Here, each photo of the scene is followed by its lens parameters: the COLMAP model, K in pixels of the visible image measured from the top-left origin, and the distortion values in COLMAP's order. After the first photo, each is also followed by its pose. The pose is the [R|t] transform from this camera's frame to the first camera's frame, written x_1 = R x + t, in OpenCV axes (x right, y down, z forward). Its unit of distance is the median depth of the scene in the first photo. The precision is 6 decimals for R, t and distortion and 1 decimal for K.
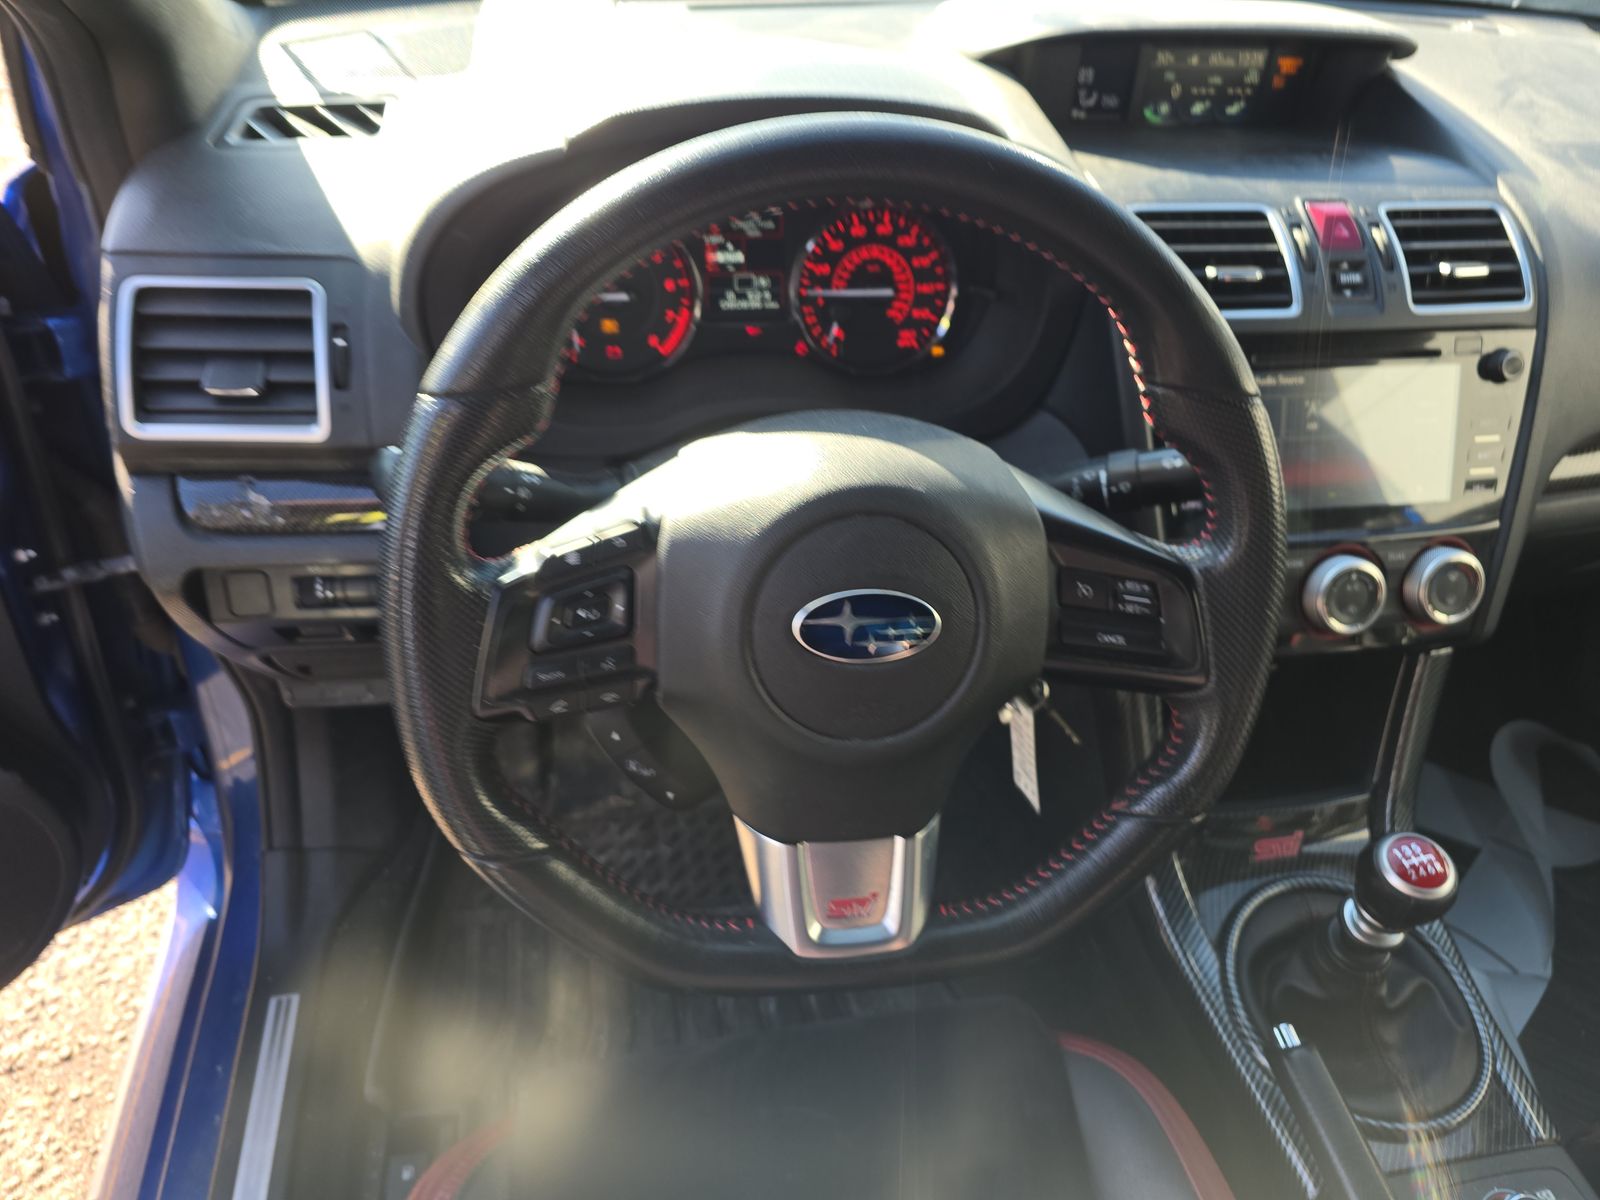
lens RADIAL K [[1090.4, 0, 788.1], [0, 1090.4, 610.1], [0, 0, 1]] dist [0.038249, -0.041706]
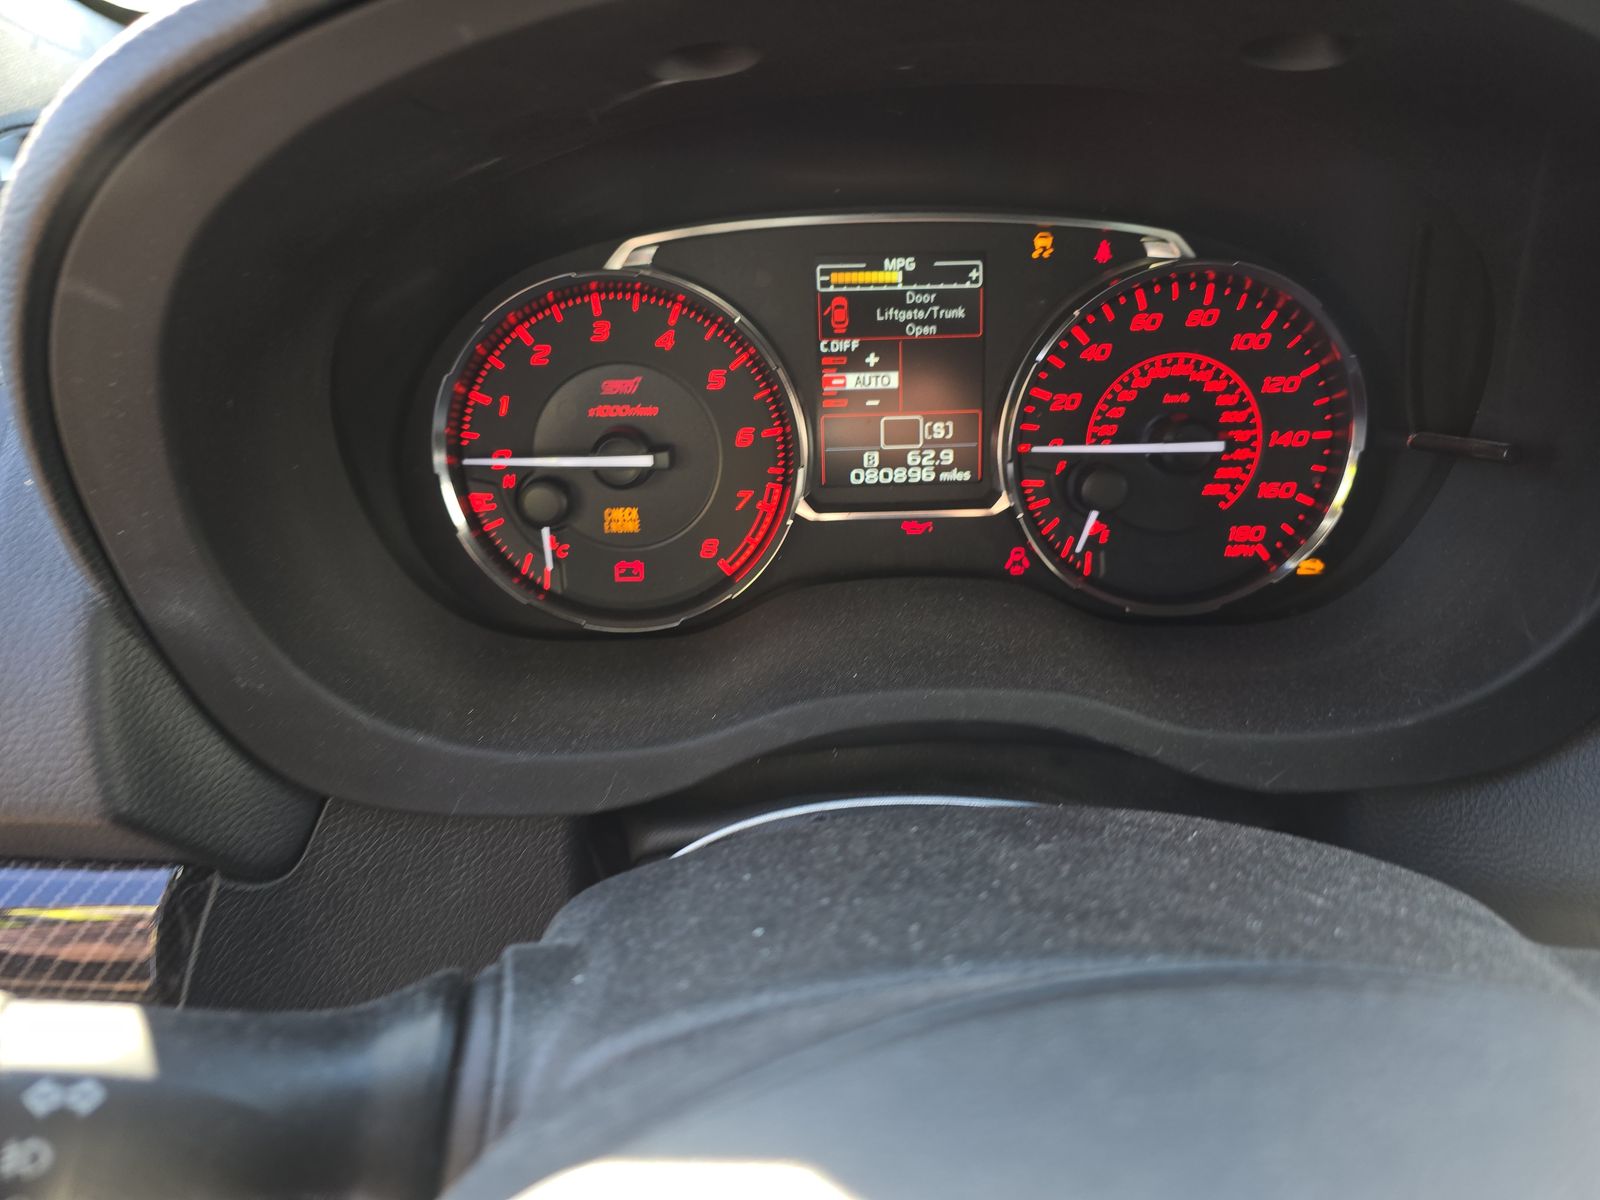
lens RADIAL K [[1090.4, 0, 797.1], [0, 1090.4, 601.6], [0, 0, 1]] dist [0.038249, -0.041706]
pose [[0.989185, 0.011123, -0.146250, -0.014020], [-0.032147, 0.989317, -0.142191, -0.157072], [0.143106, 0.145354, 0.978975, 0.539194]]
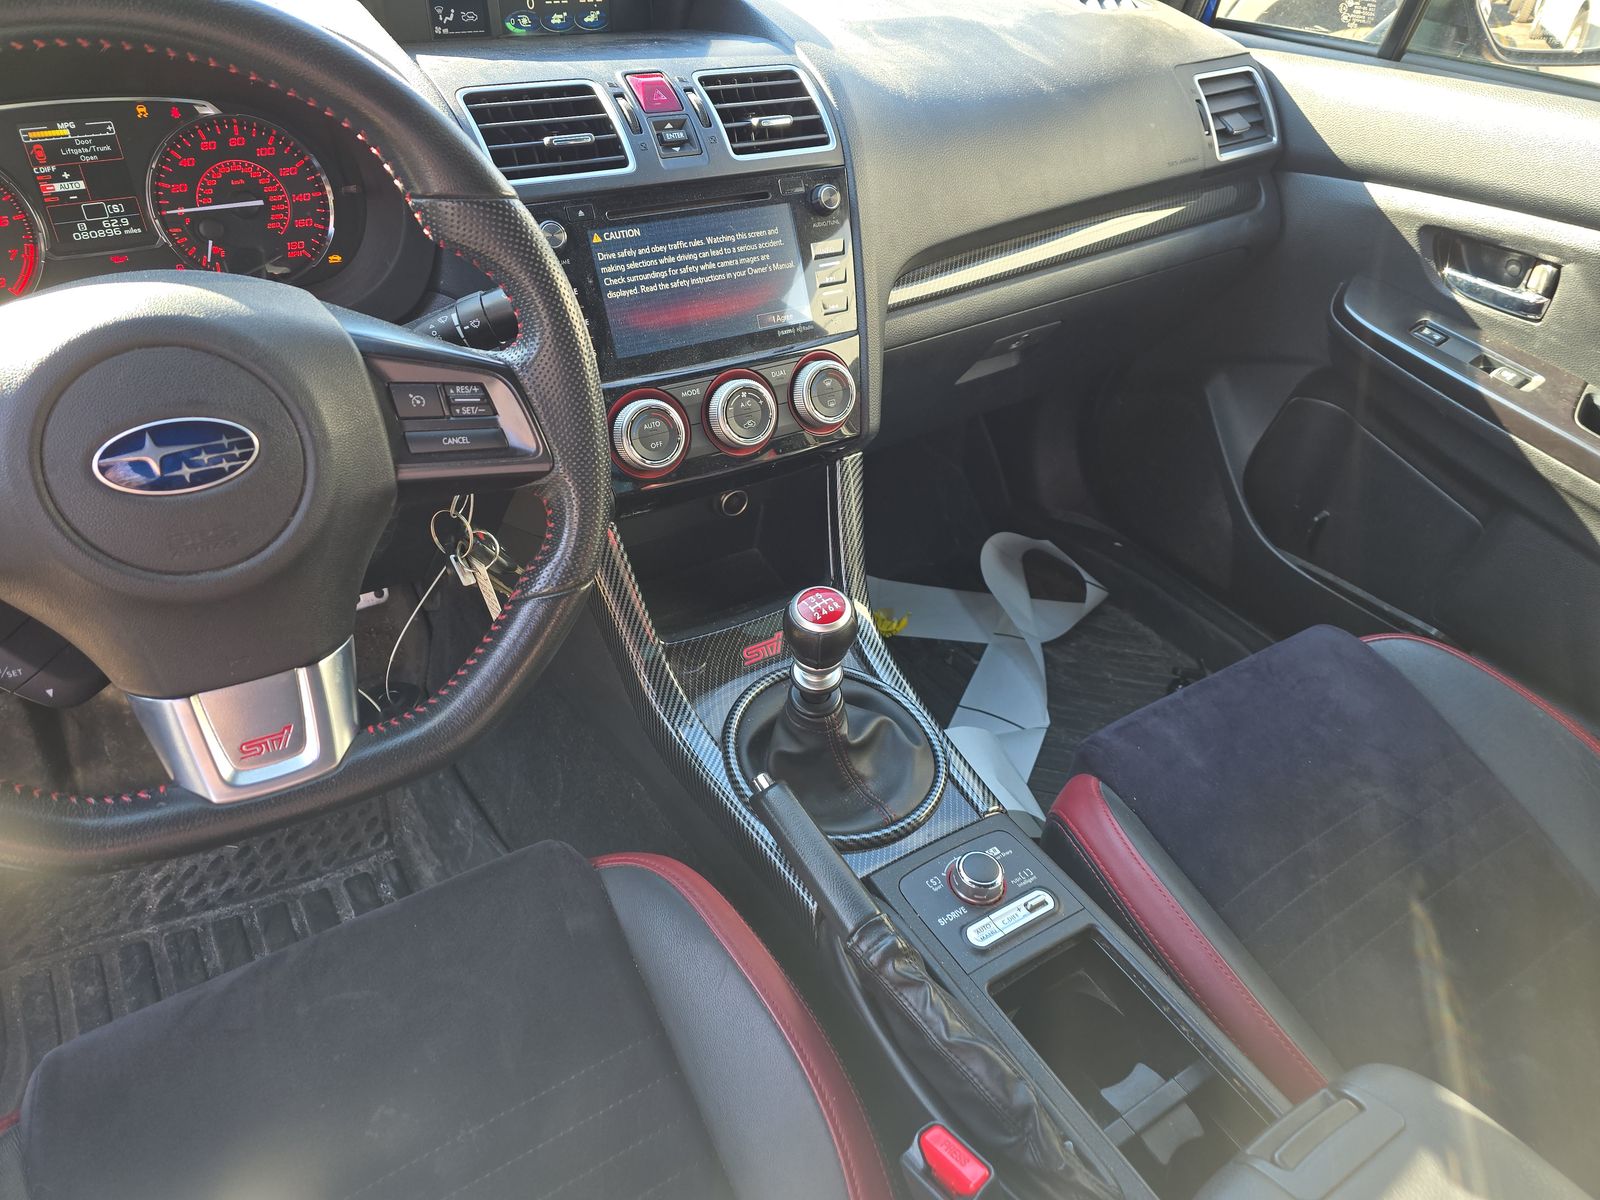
lens RADIAL K [[1090.4, 0, 797.5], [0, 1090.4, 605.9], [0, 0, 1]] dist [0.038249, -0.041706]
pose [[0.925625, -0.233184, 0.298067, 0.165365], [0.234995, 0.971525, 0.030286, 0.157103], [-0.296642, 0.042011, 0.954064, -0.096762]]
